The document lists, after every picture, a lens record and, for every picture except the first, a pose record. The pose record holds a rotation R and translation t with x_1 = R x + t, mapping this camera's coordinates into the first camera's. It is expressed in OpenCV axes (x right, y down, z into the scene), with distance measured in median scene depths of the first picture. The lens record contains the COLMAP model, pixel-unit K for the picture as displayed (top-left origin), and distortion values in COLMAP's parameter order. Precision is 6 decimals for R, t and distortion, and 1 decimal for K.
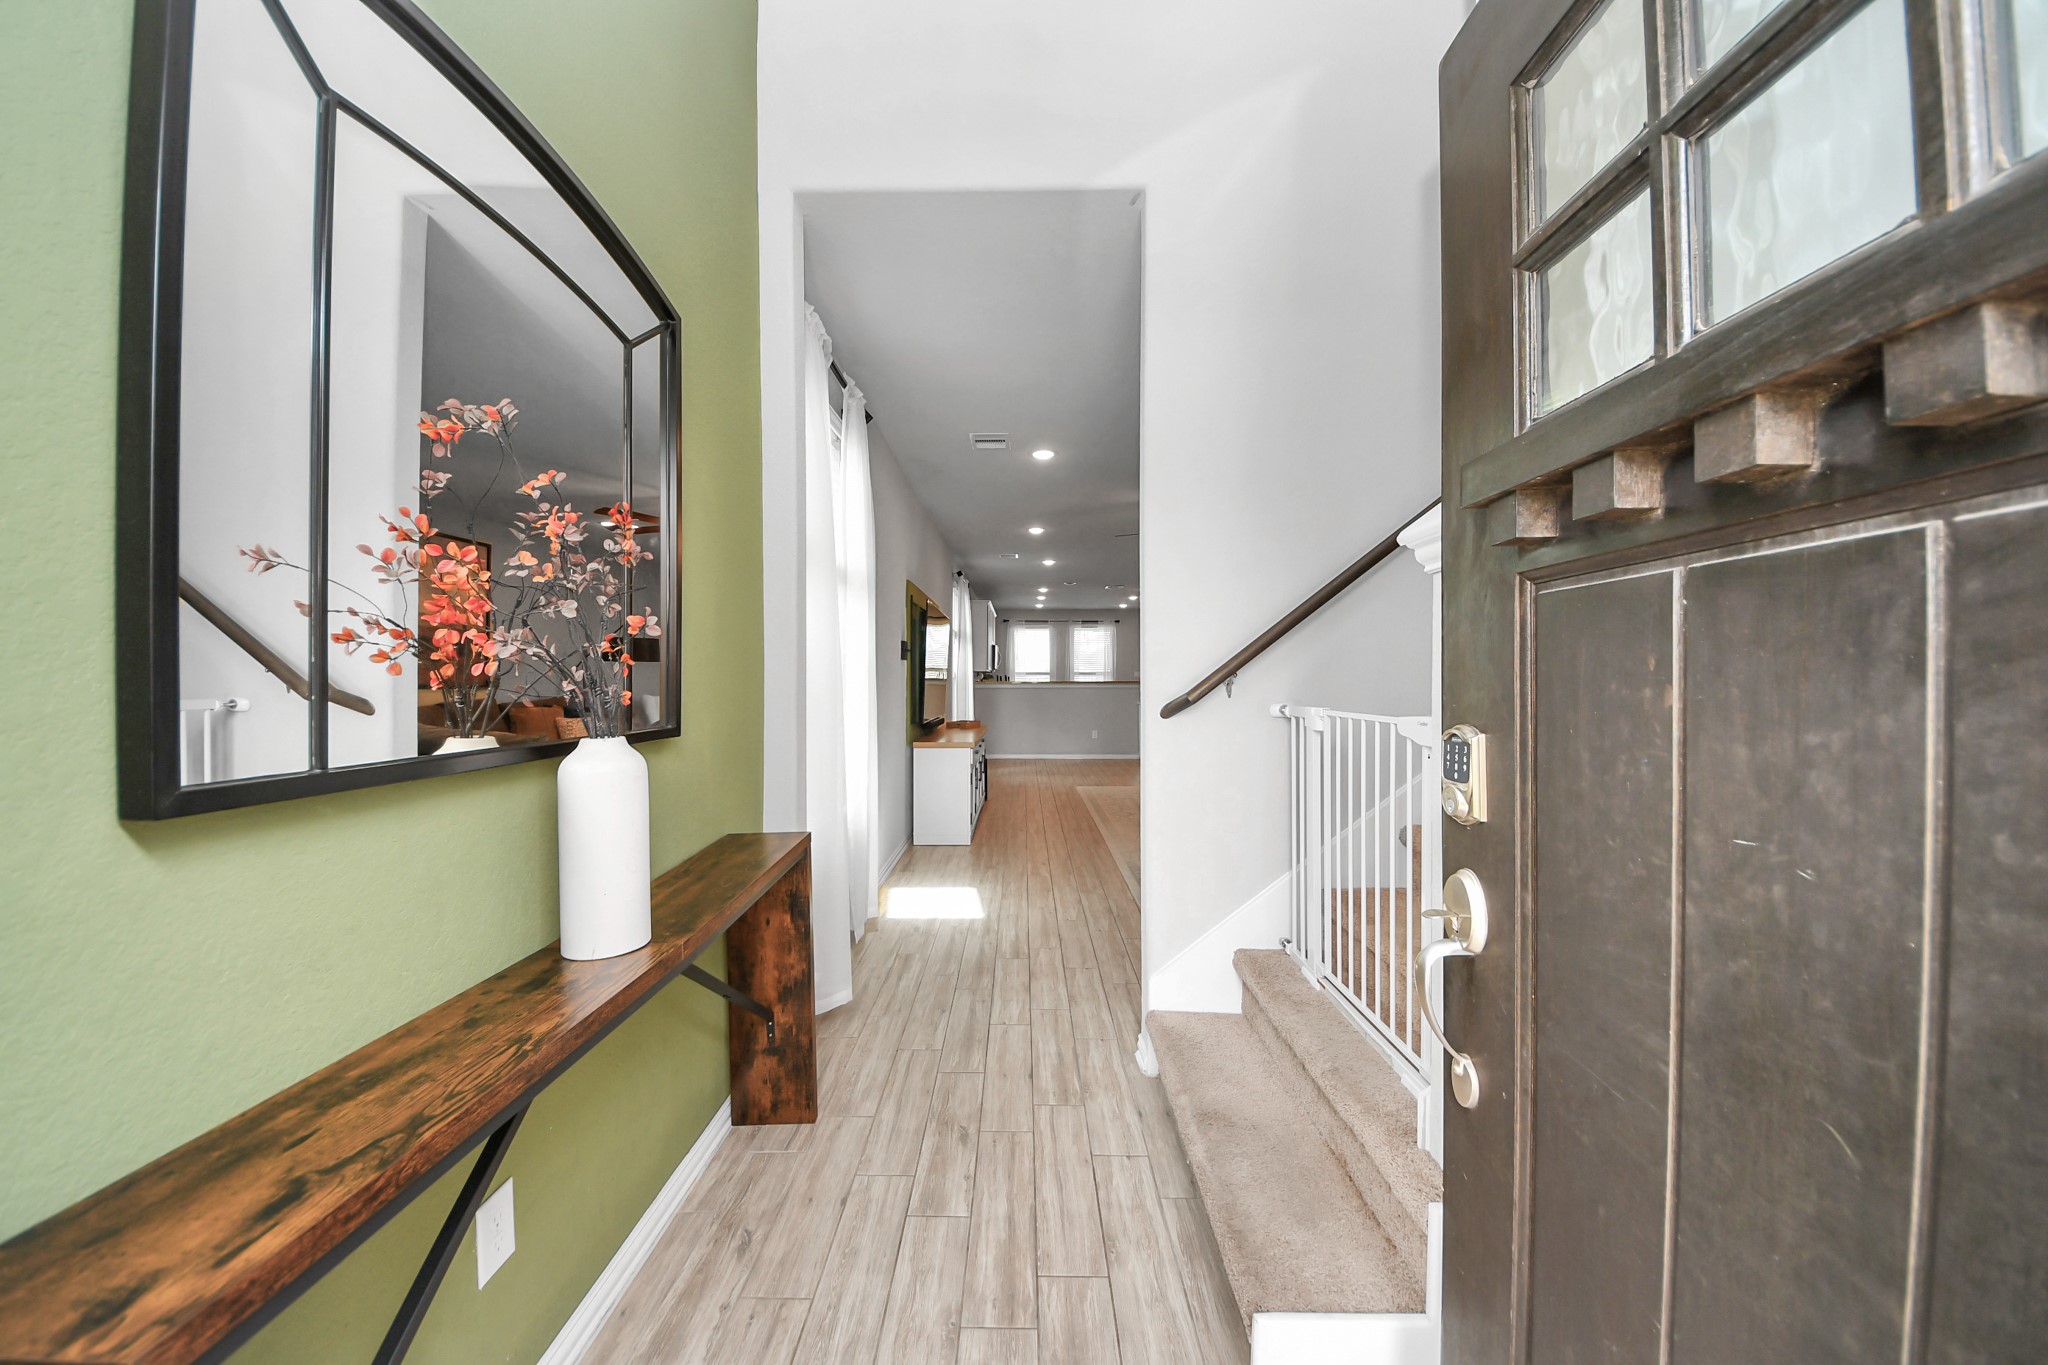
lens RADIAL K [[730.5, 0, 1028.8], [0, 730.5, 684.0], [0, 0, 1]] dist [0.001197, -0.010551]
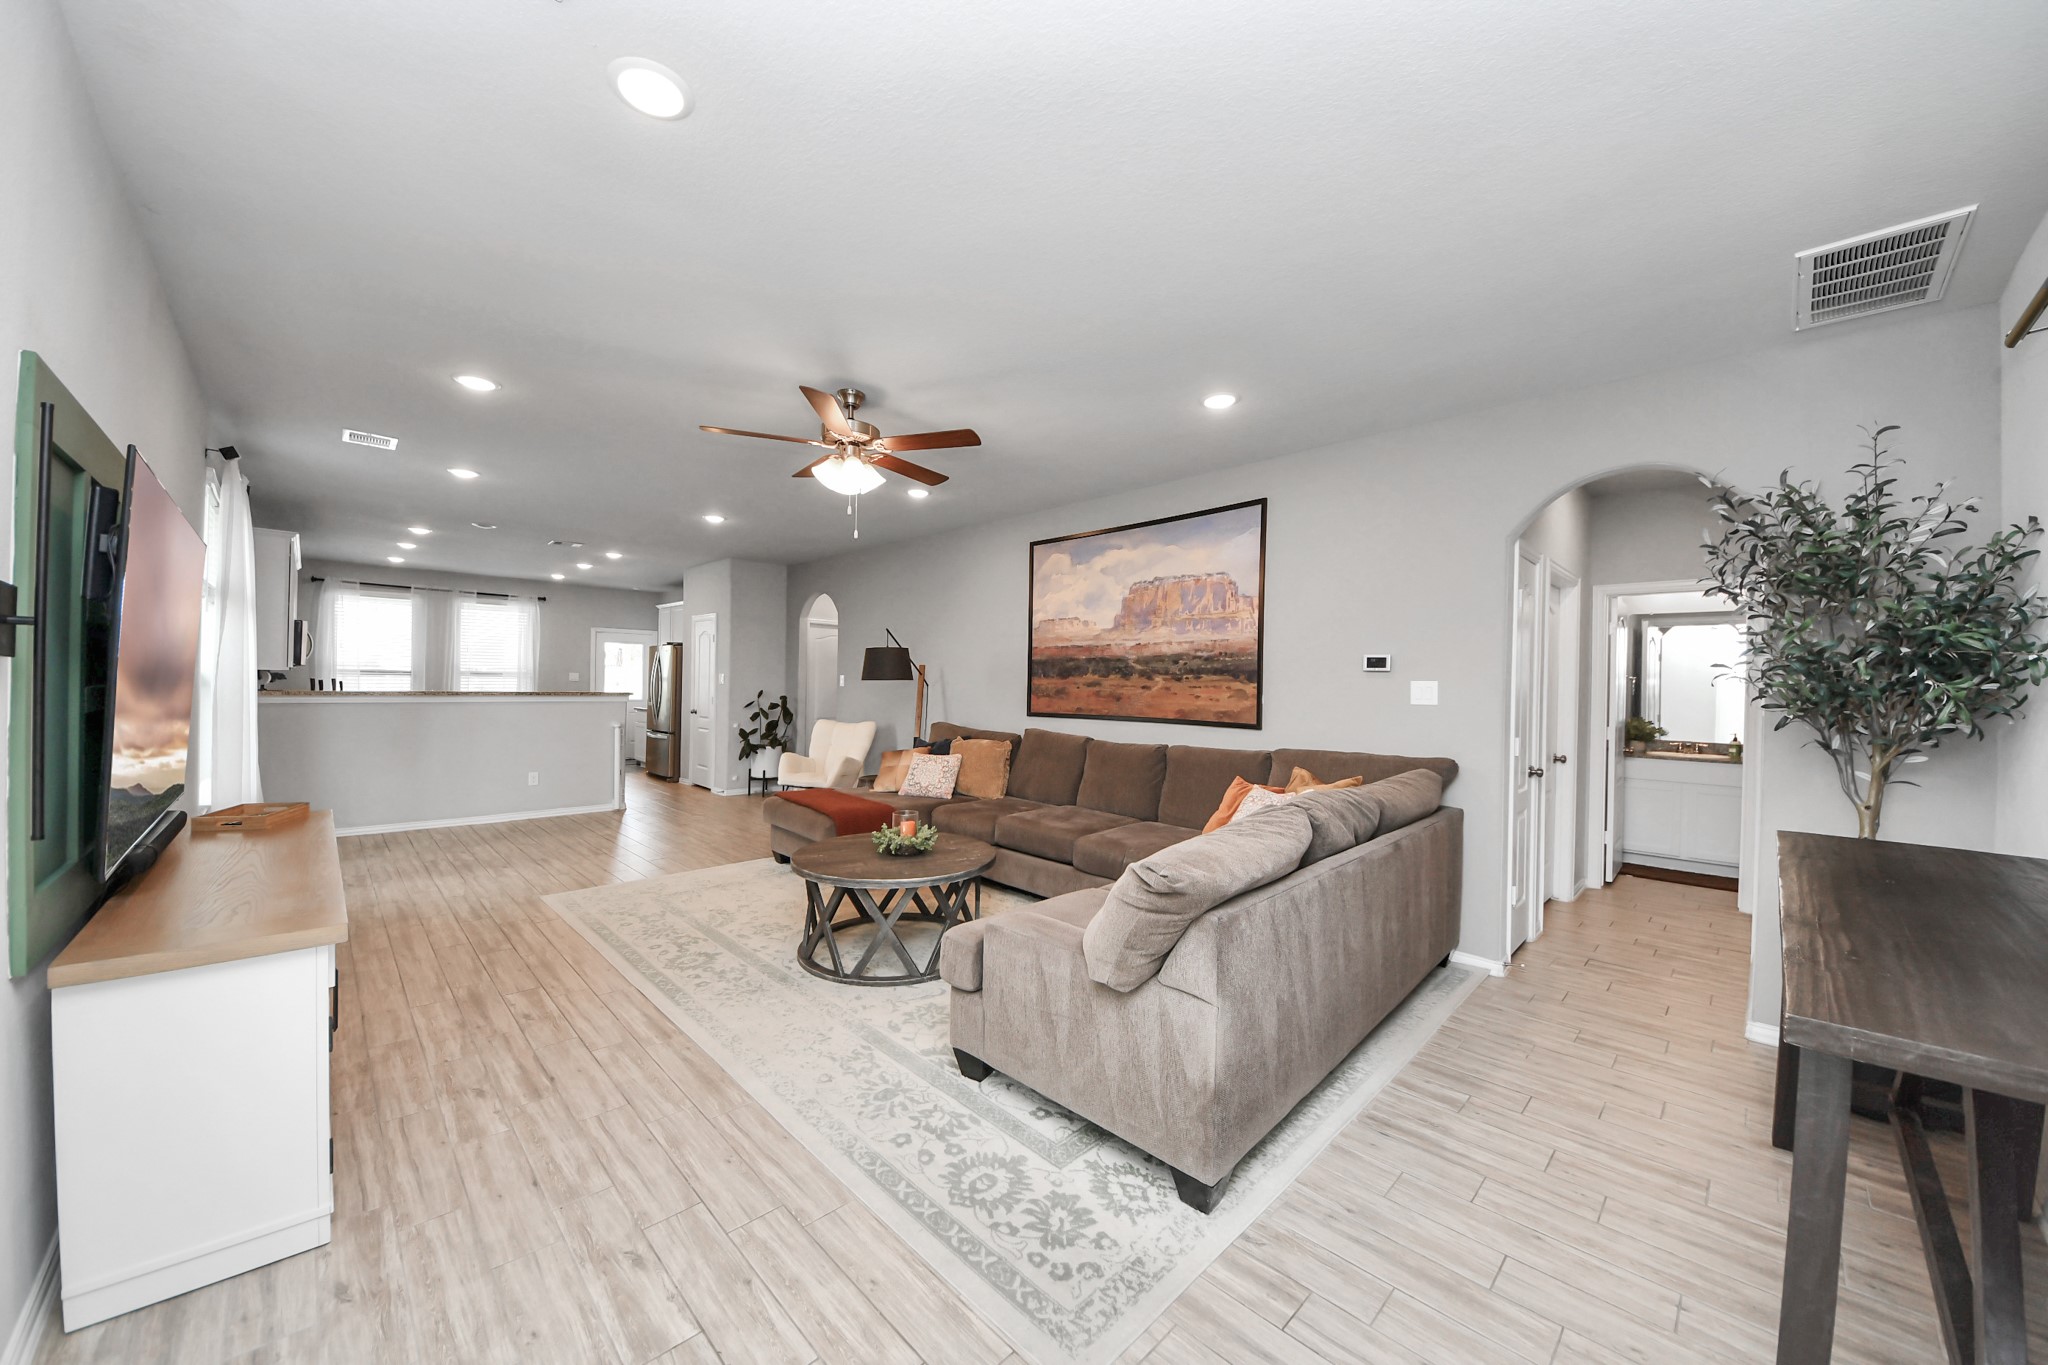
lens RADIAL K [[746.5, 0, 1018.1], [0, 746.5, 690.2], [0, 0, 1]] dist [0.000062, -0.000010]
pose [[0.730630, 0.011514, 0.682676, -0.036224], [-0.017962, 0.999836, 0.002360, -0.012176], [-0.682537, -0.013986, 0.730717, 0.238232]]
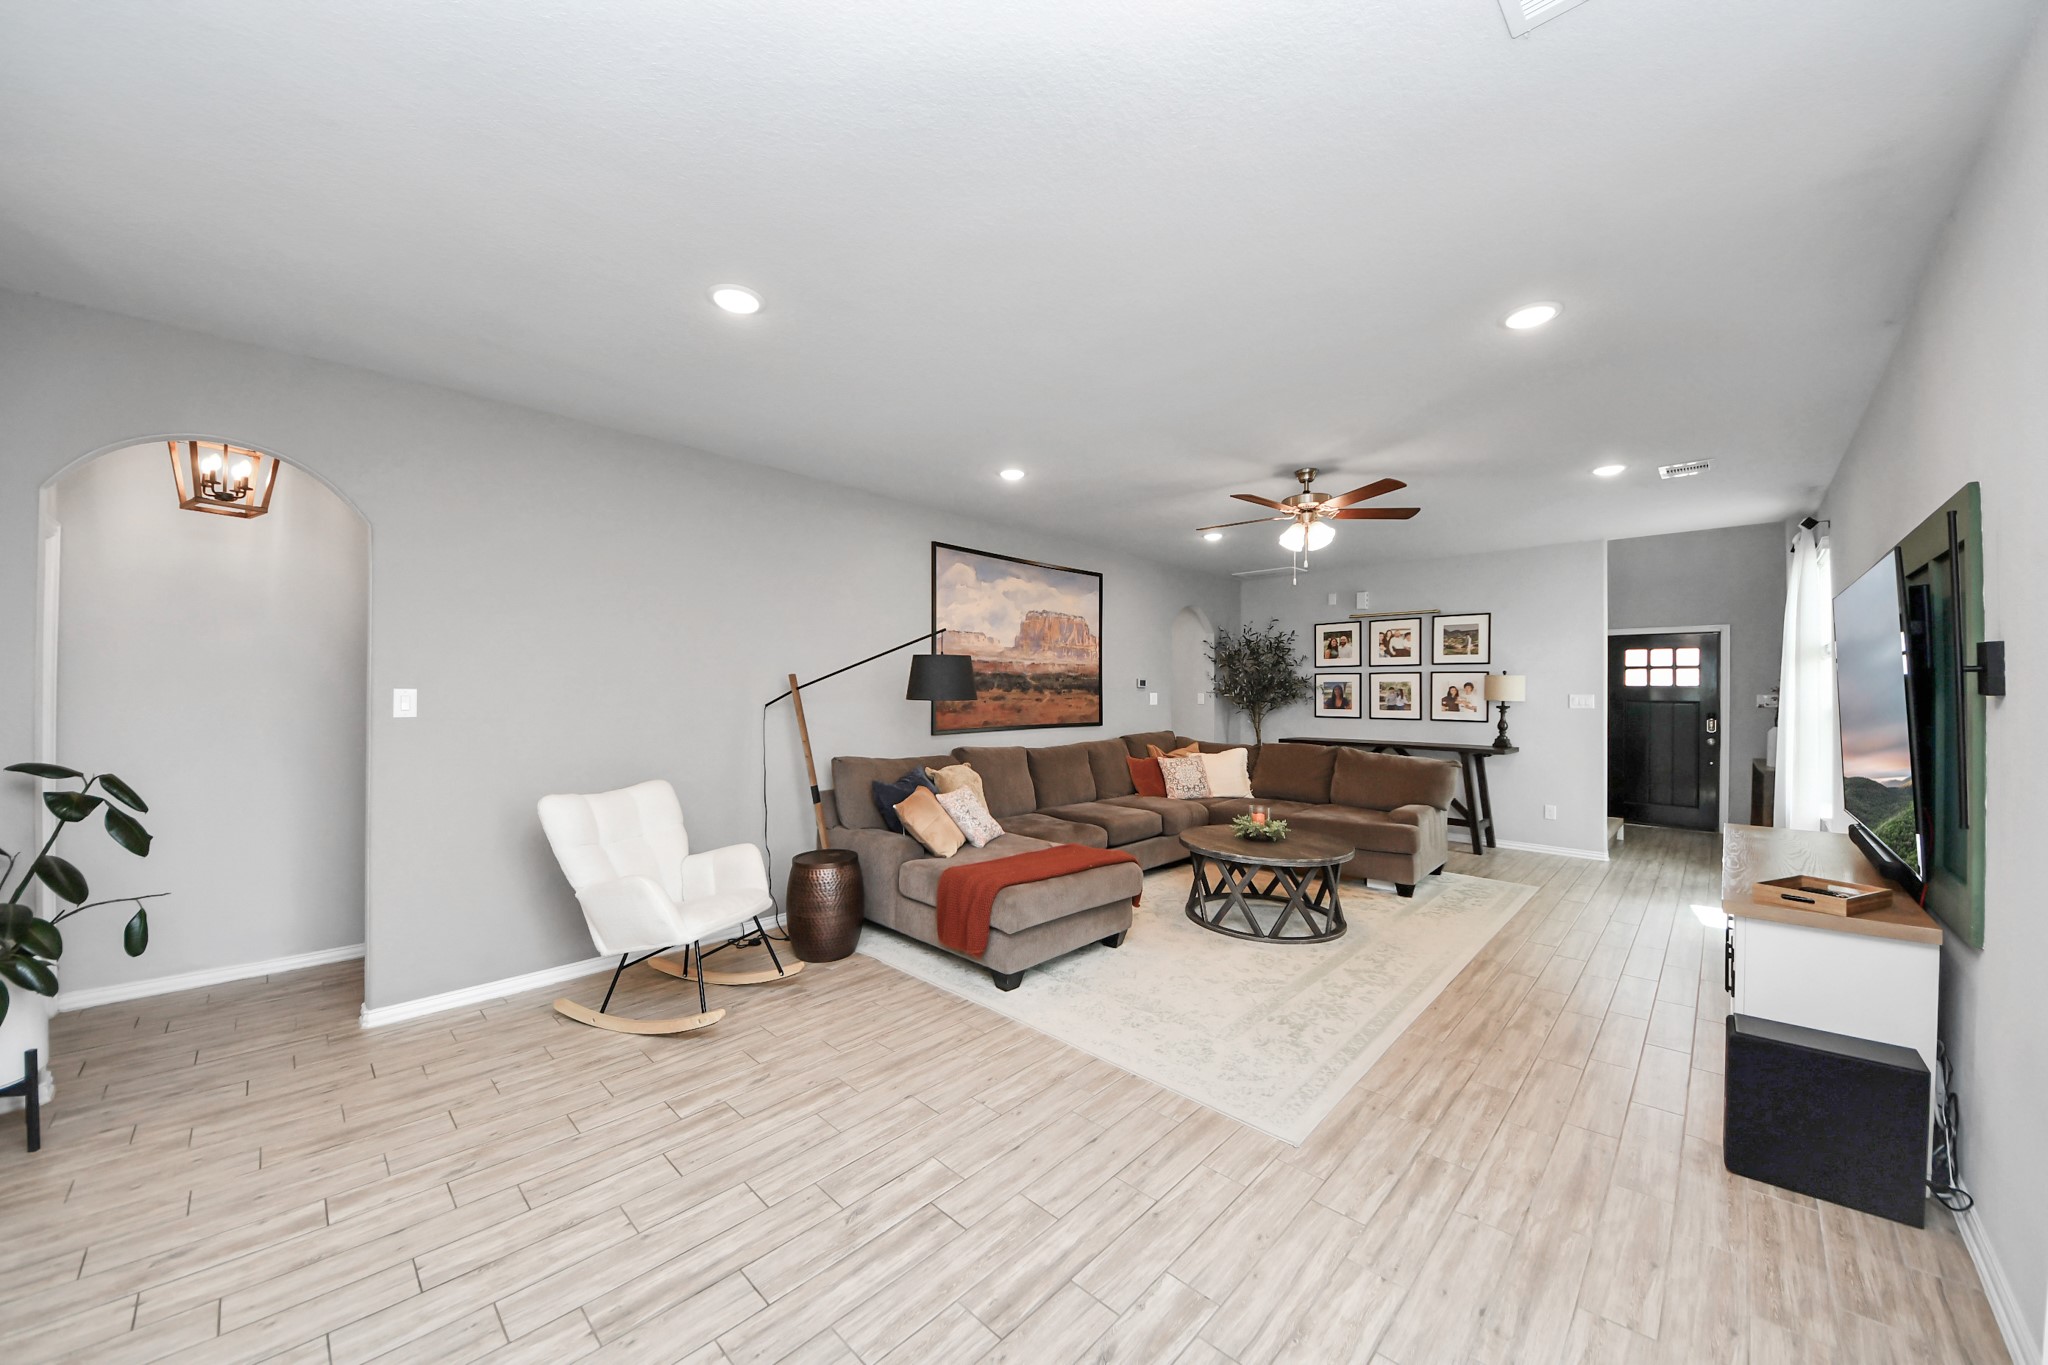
lens RADIAL K [[708.2, 0, 1045.9], [0, 708.2, 686.7], [0, 0, 1]] dist [0.013838, -0.009117]
pose [[-0.714317, 0.004264, 0.699809, -0.036988], [-0.000061, 0.999981, -0.006155, -0.020207], [-0.699822, -0.004439, -0.714304, 0.852527]]
